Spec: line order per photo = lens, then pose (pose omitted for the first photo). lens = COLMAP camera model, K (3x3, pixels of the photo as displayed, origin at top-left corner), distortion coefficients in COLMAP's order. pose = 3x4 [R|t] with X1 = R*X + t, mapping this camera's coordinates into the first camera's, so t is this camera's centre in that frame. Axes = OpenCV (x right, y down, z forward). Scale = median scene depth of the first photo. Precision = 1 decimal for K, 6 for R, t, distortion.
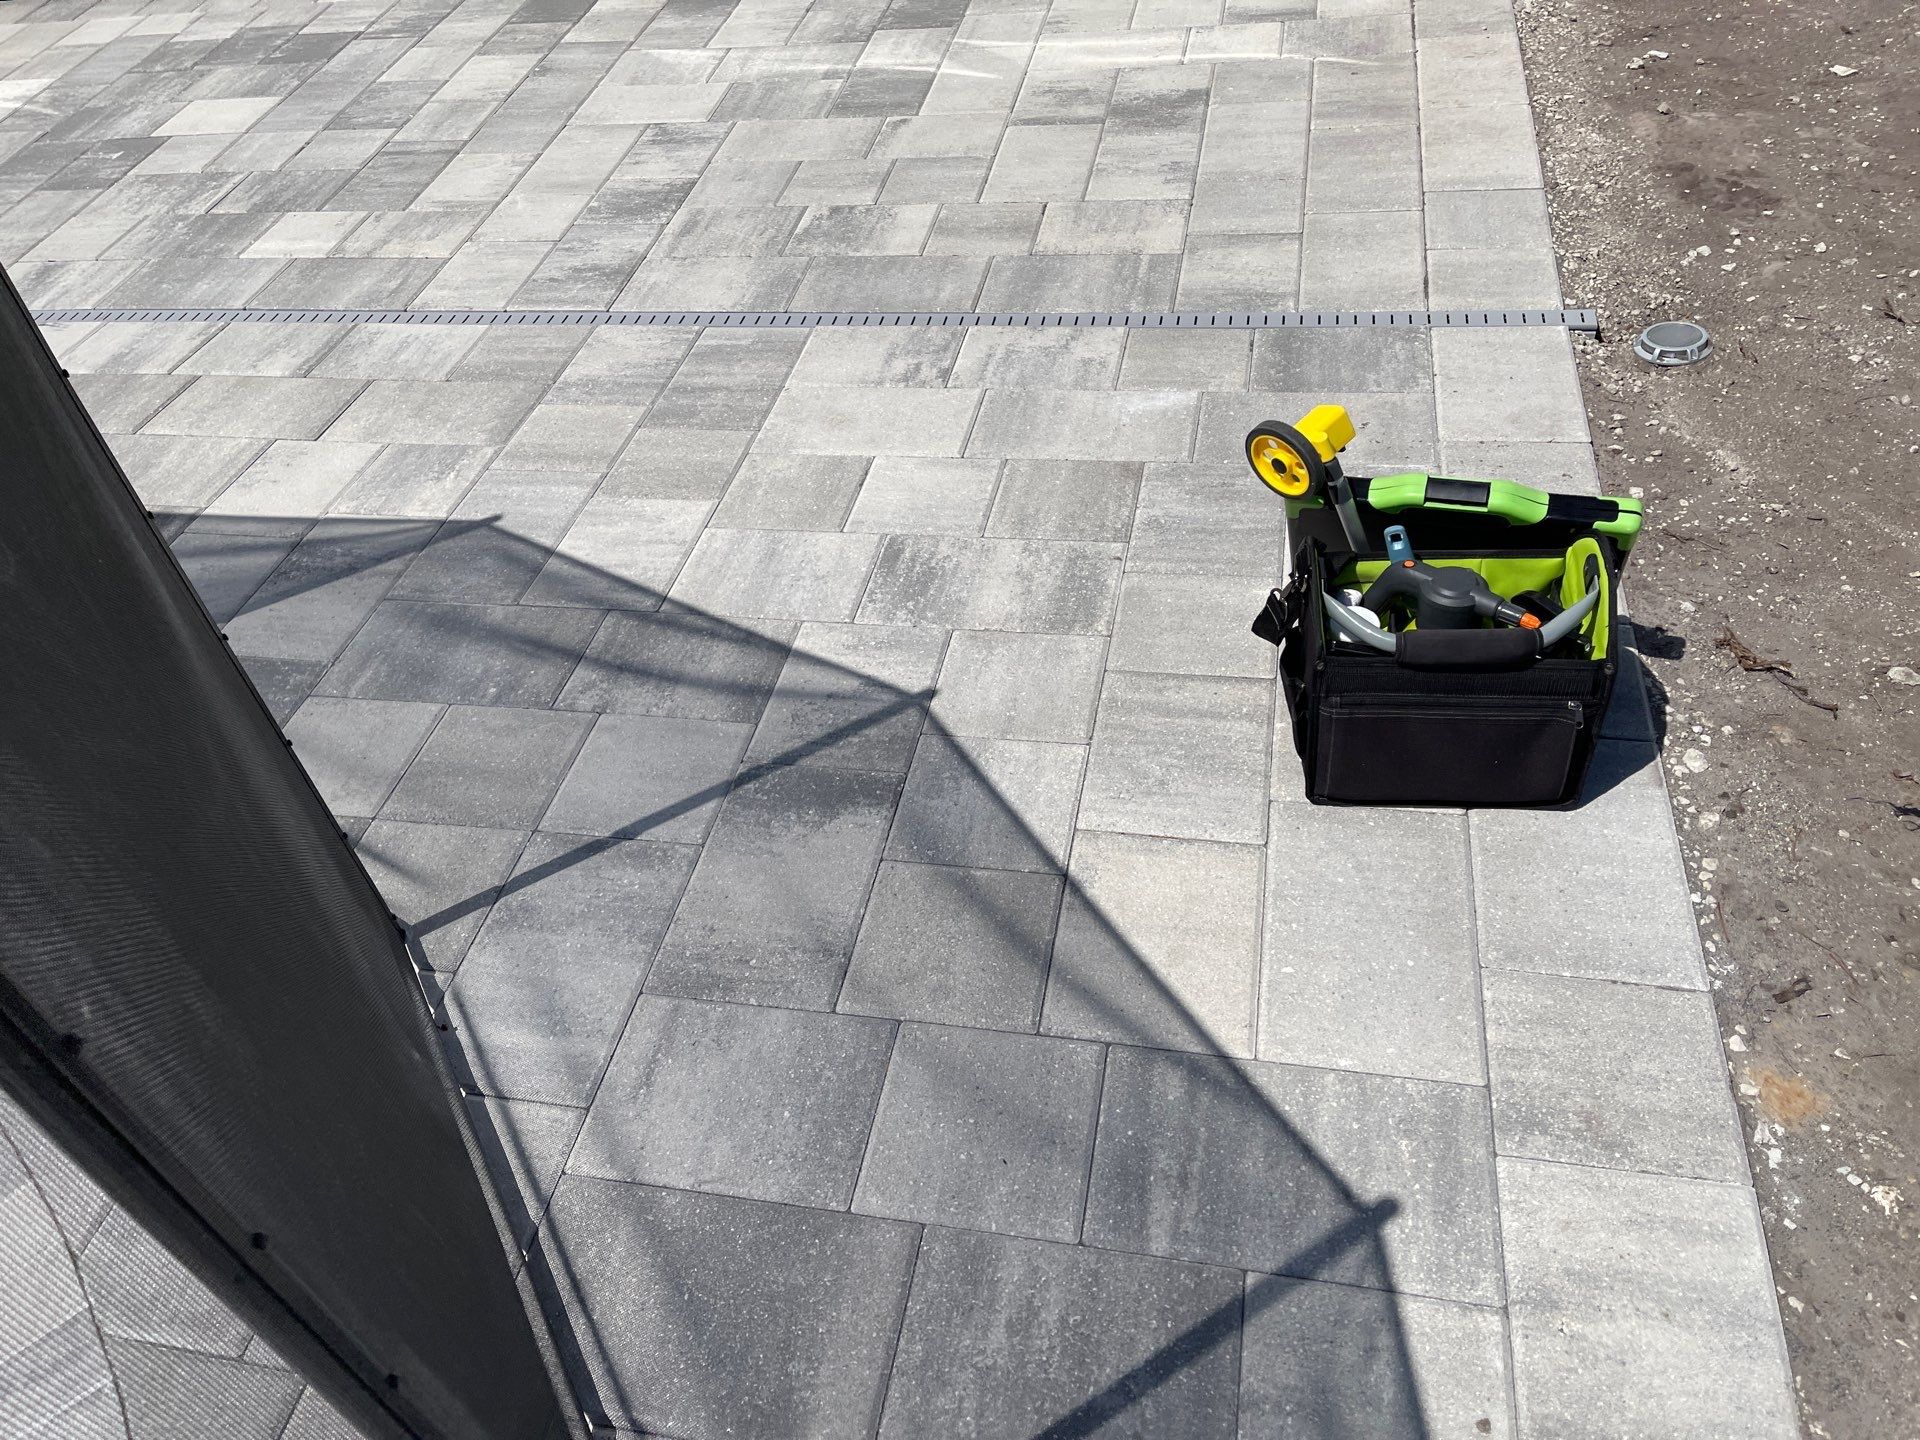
lens RADIAL K [[1492.7, 0, 960.0], [0, 1492.7, 720.0], [0, 0, 1]] dist [0.060946, -0.079079]
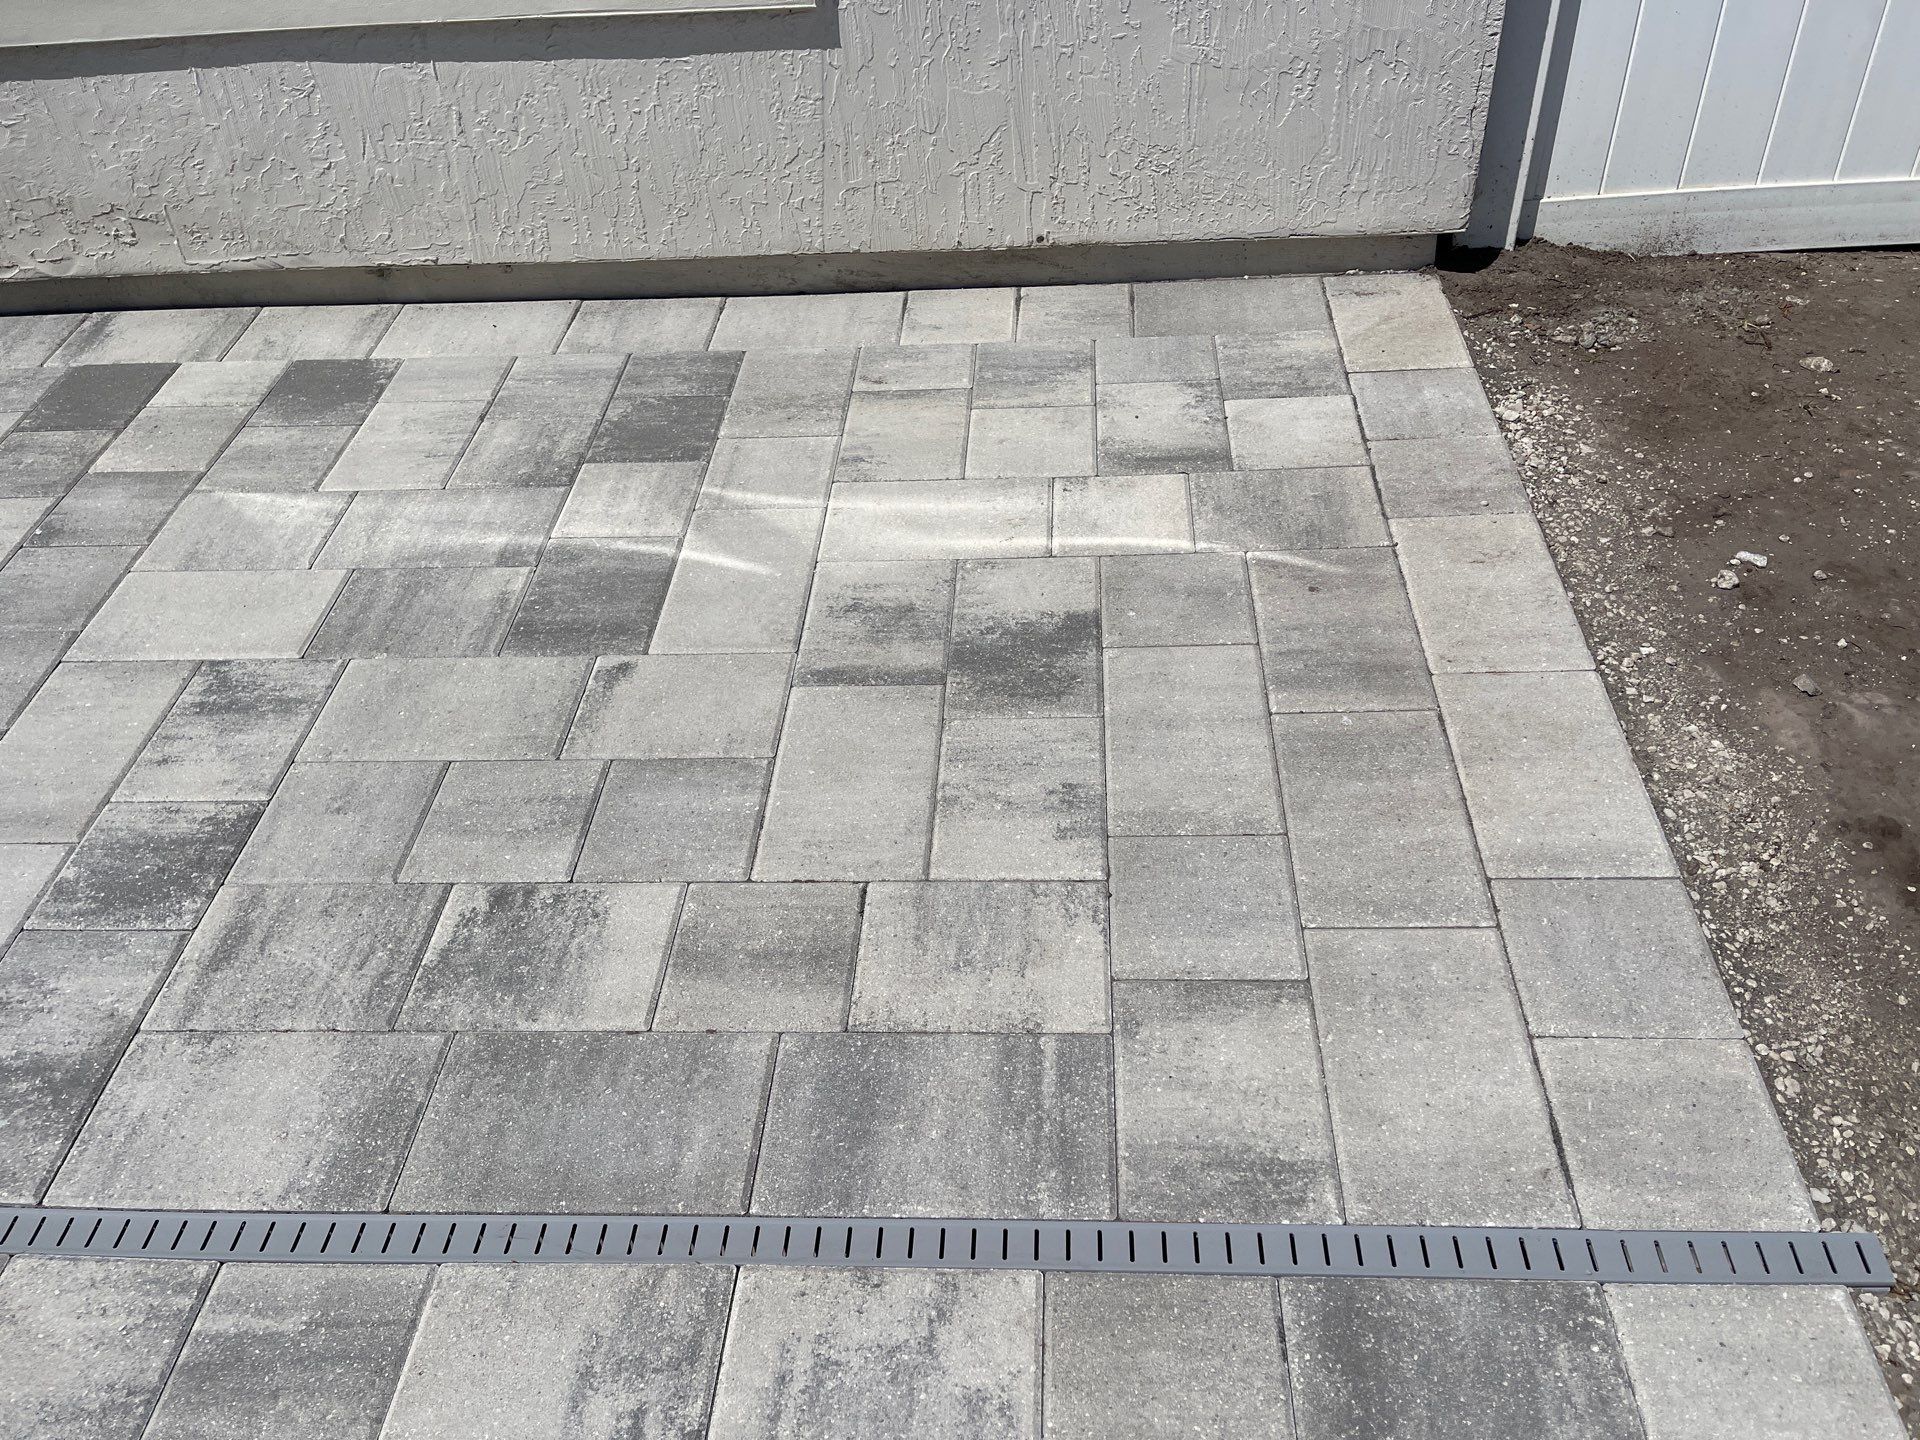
lens RADIAL K [[1461.8, 0, 960.0], [0, 1461.8, 720.0], [0, 0, 1]] dist [0.077017, -0.108166]
pose [[0.989482, -0.044998, 0.137477, 0.016659], [0.051559, 0.997676, -0.044542, -0.353068], [-0.135153, 0.051162, 0.989503, 0.388278]]
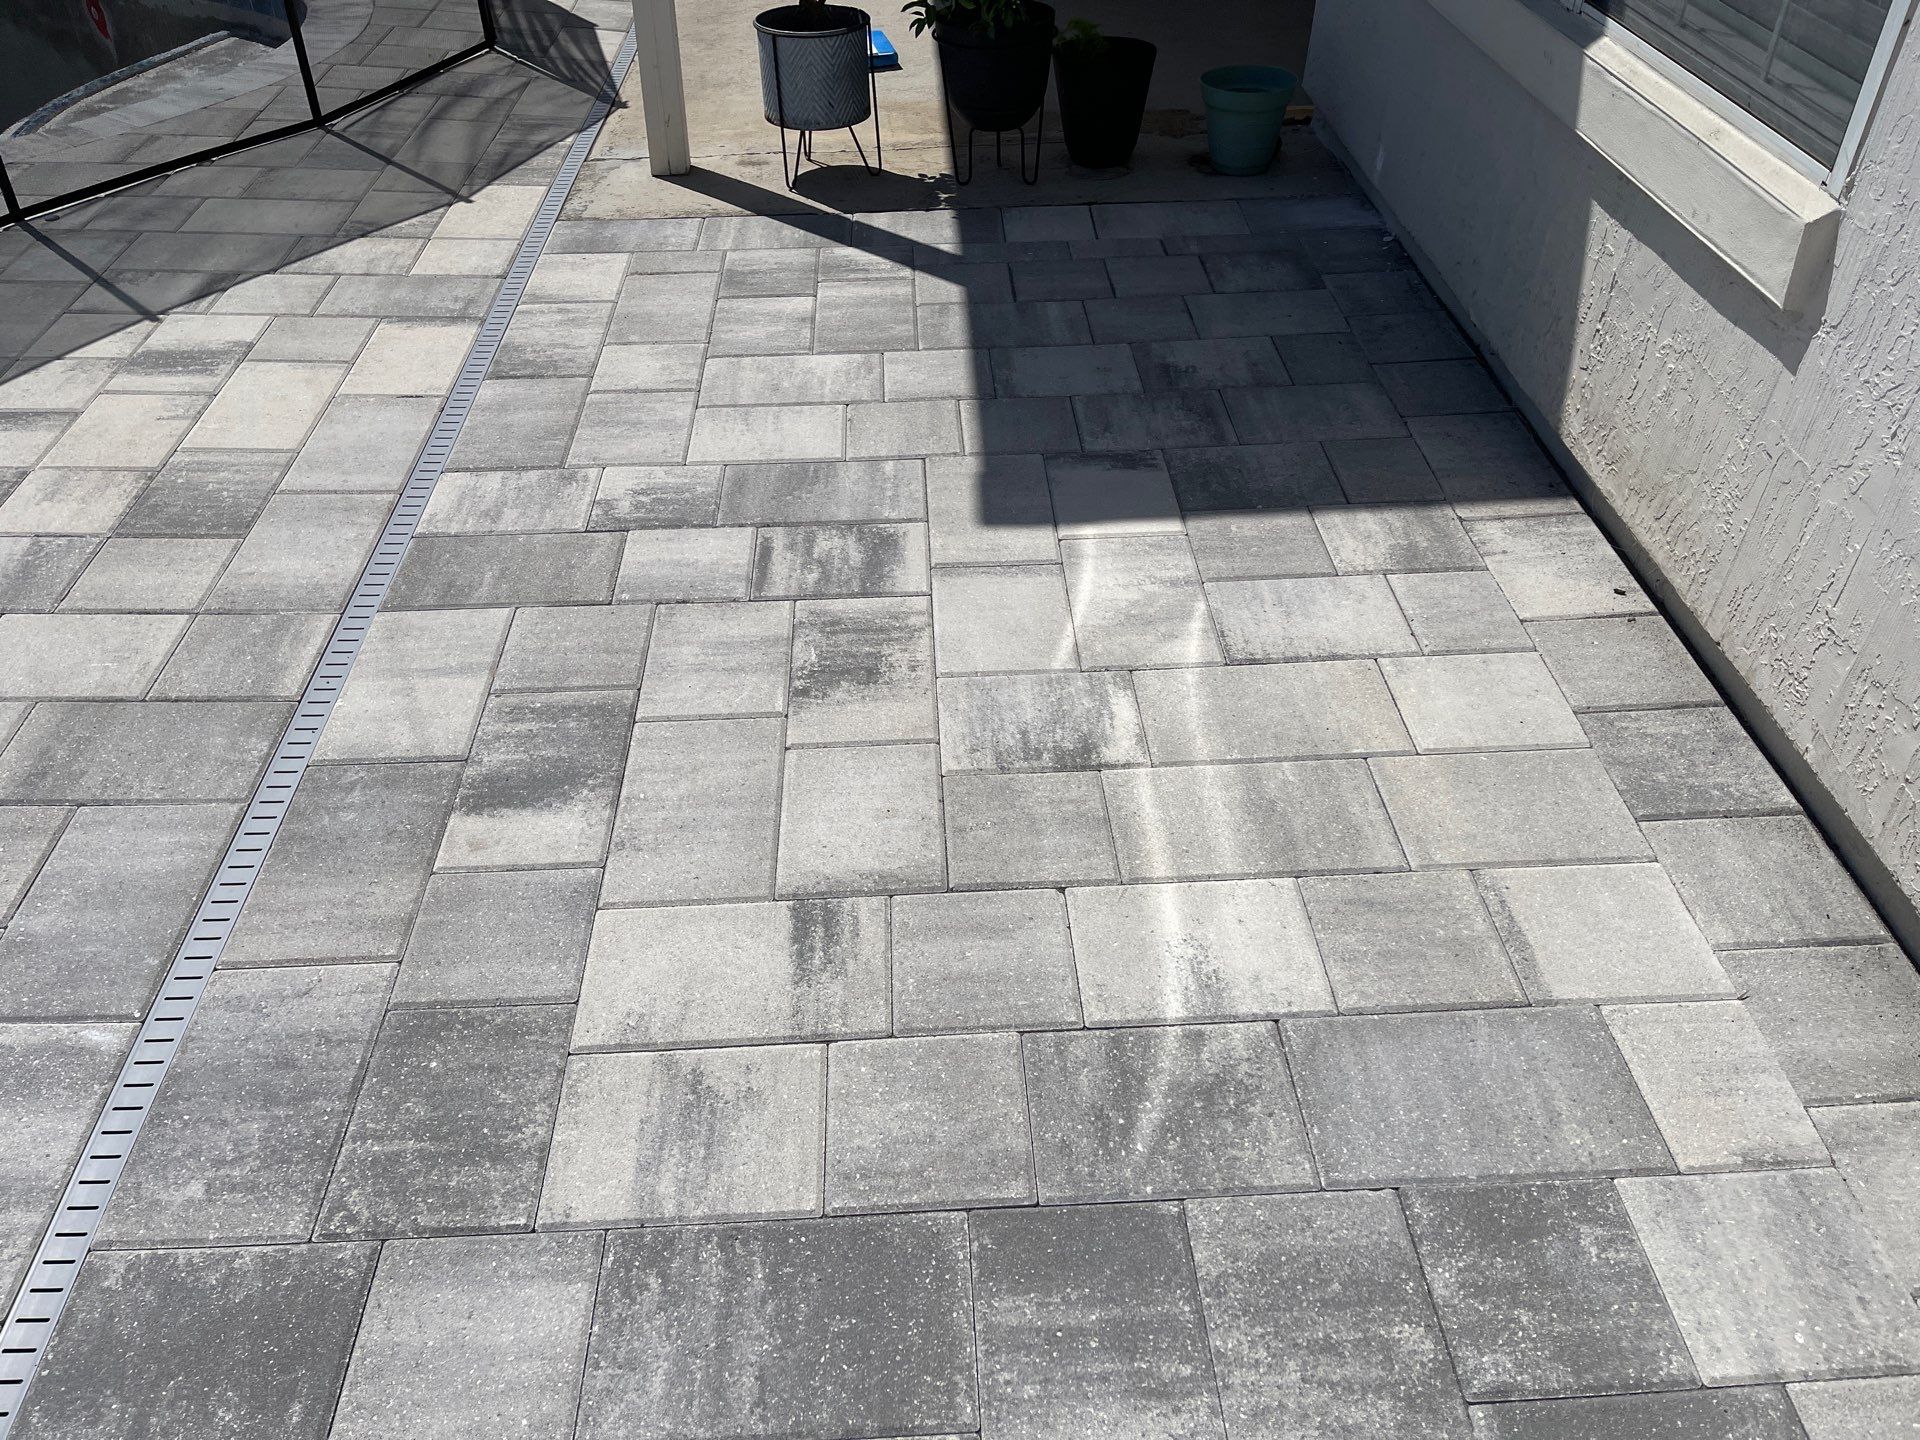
lens RADIAL K [[1461.8, 0, 960.0], [0, 1461.8, 720.0], [0, 0, 1]] dist [0.077017, -0.108166]
pose [[0.237046, 0.705476, -0.667917, -0.535001], [-0.685326, 0.608724, 0.399729, -0.712997], [0.688576, 0.362987, 0.627777, 0.849880]]
